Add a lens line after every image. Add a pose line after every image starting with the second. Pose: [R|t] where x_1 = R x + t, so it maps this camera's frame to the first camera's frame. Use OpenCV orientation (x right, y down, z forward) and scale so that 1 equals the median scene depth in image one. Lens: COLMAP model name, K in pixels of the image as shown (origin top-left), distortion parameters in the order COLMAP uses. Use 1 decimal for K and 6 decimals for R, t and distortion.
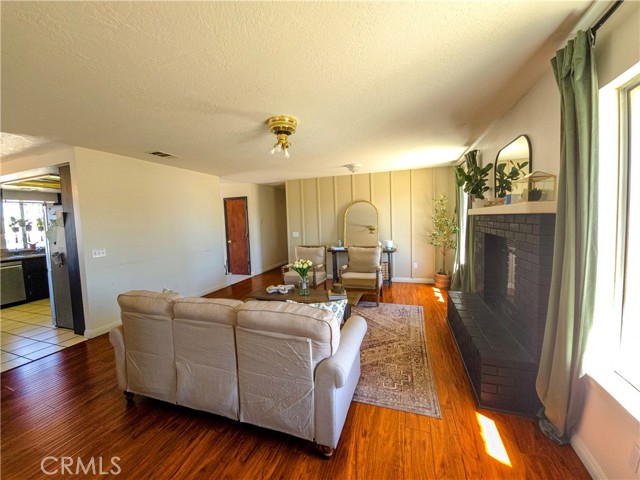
lens RADIAL K [[260.0, 0, 319.7], [0, 260.0, 236.9], [0, 0, 1]] dist [-0.000914, 0.000007]
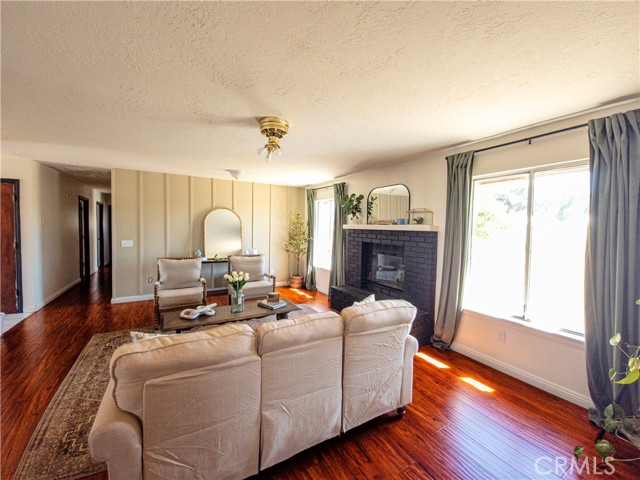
lens RADIAL K [[260.0, 0, 319.7], [0, 260.0, 236.9], [0, 0, 1]] dist [-0.000914, 0.000007]
pose [[0.649864, 0.015921, 0.759883, -0.418174], [0.010456, 0.999499, -0.029883, -0.000749], [-0.759978, 0.027366, 0.649372, 0.152698]]
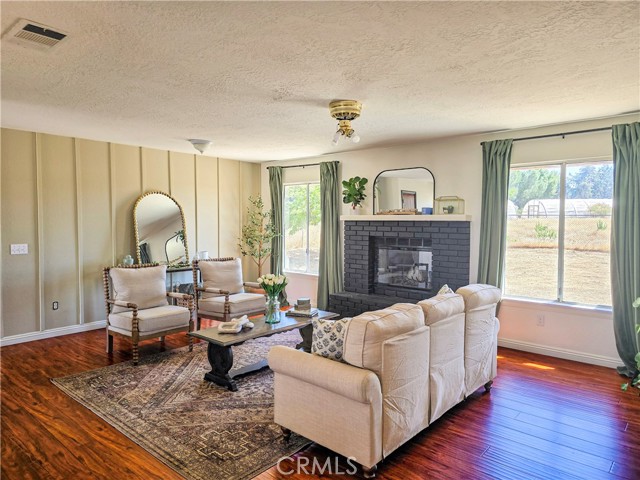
lens RADIAL K [[427.2, 0, 316.0], [0, 427.2, 240.0], [0, 0, 1]] dist [0.018689, -0.001494]
pose [[0.383015, -0.006300, 0.923721, -0.831334], [0.044446, 0.998944, -0.011616, 0.009885], [-0.922672, 0.045505, 0.382891, 0.318130]]
